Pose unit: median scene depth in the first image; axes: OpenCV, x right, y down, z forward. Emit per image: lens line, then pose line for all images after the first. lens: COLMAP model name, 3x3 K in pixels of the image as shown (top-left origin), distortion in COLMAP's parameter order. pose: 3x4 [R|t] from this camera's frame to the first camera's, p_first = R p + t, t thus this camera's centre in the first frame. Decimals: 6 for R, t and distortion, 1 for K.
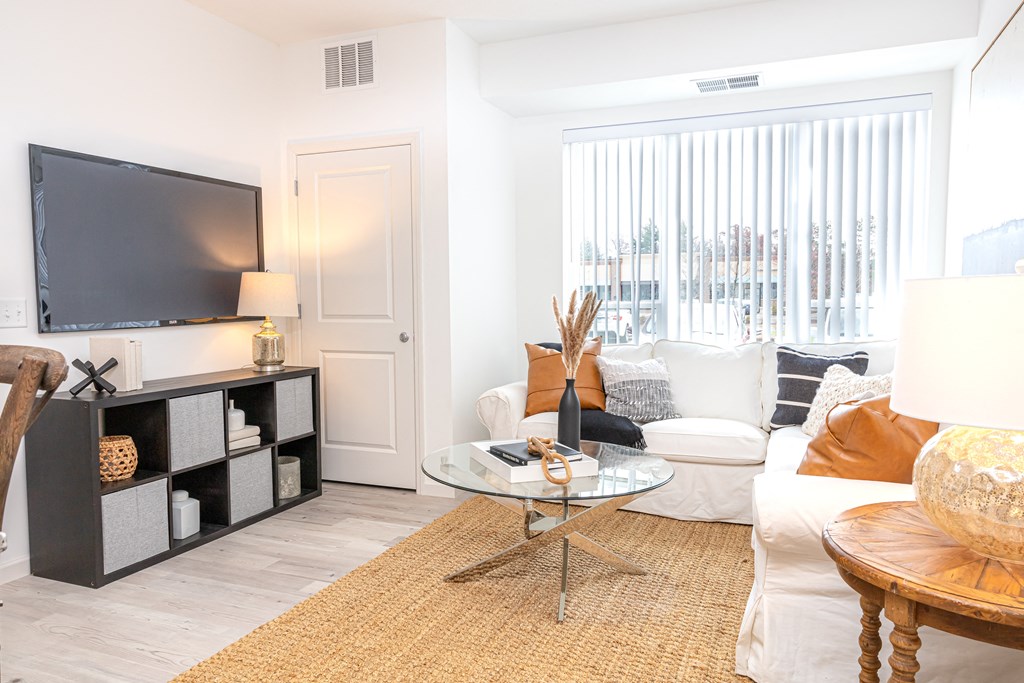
lens RADIAL K [[731.6, 0, 512.0], [0, 731.6, 341.5], [0, 0, 1]] dist [0.002108, 0.001486]
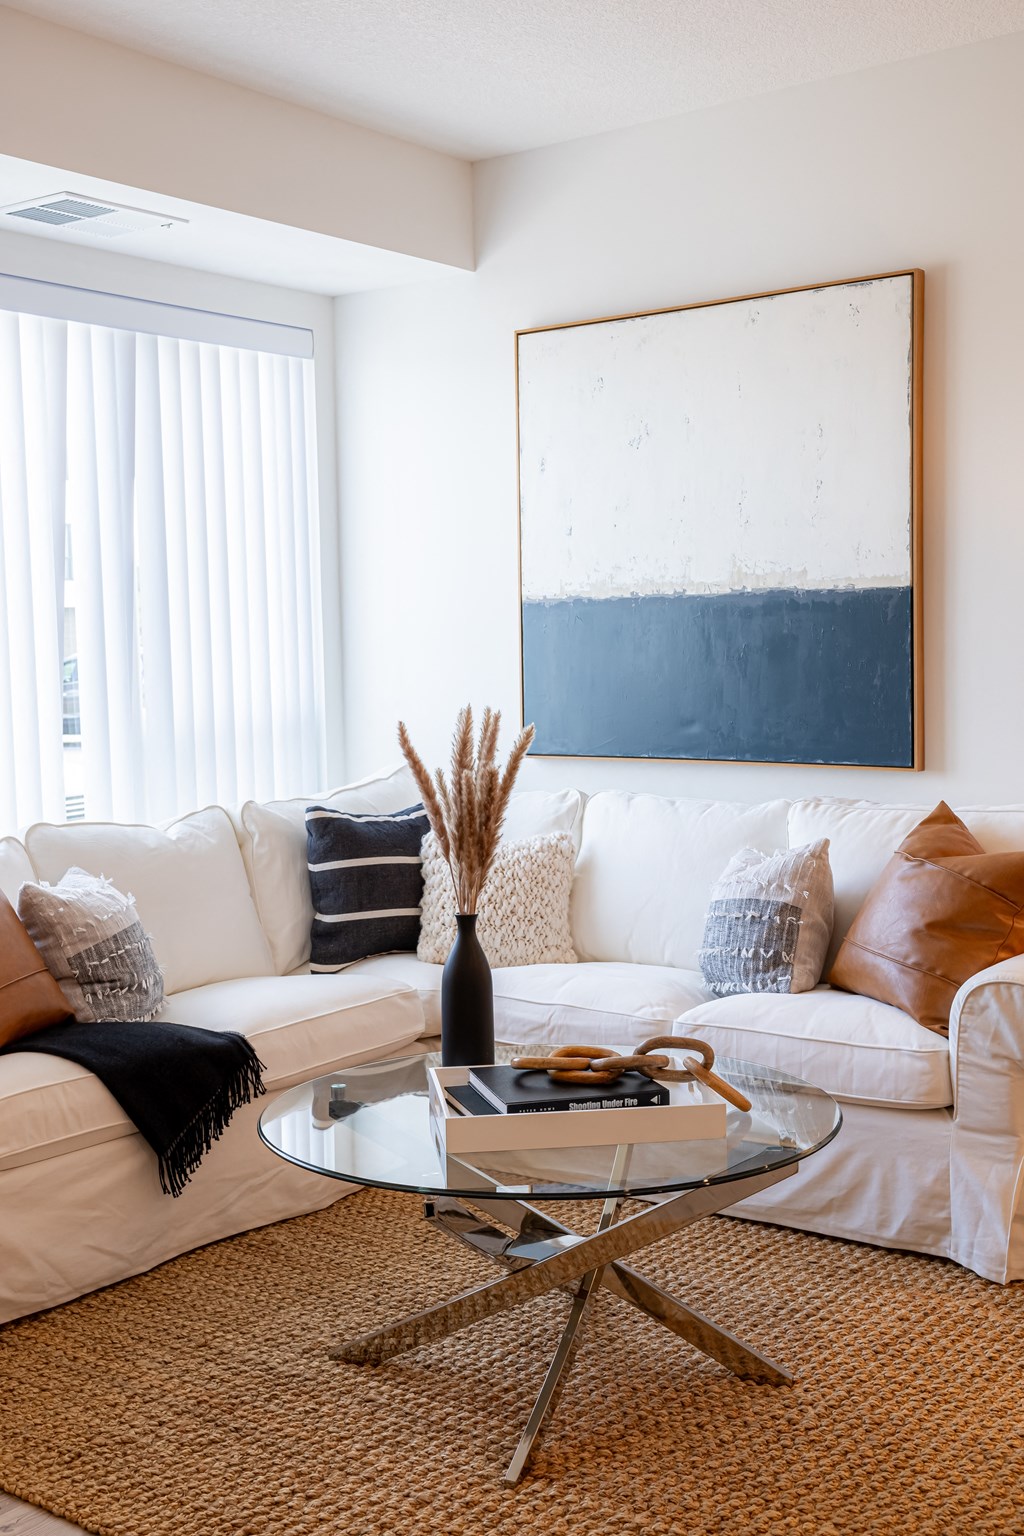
lens RADIAL K [[1659.4, 0, 511.0], [0, 1659.4, 781.7], [0, 0, 1]] dist [0.016086, -0.001884]
pose [[0.254311, -0.078971, 0.963893, -0.689492], [0.085657, 0.994583, 0.058886, -0.066193], [-0.963322, 0.067588, 0.259698, 0.580431]]
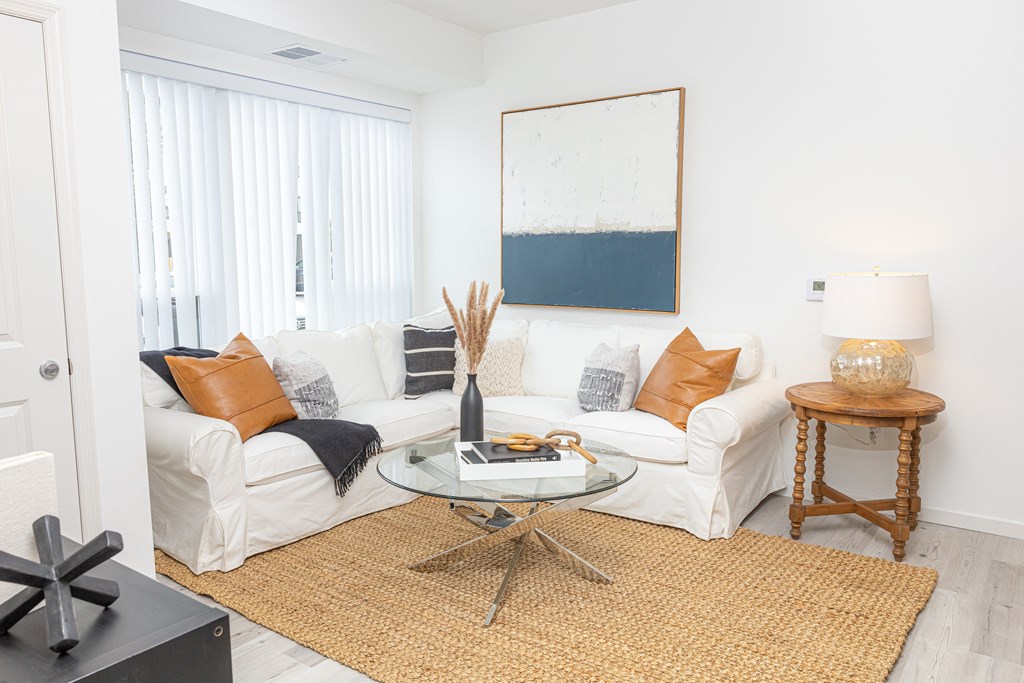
lens RADIAL K [[731.6, 0, 512.0], [0, 731.6, 341.5], [0, 0, 1]] dist [0.002108, 0.001486]
pose [[0.241738, -0.108203, 0.964290, -0.672445], [0.065539, 0.993315, 0.095029, -0.063987], [-0.968126, 0.040227, 0.247214, 0.575924]]
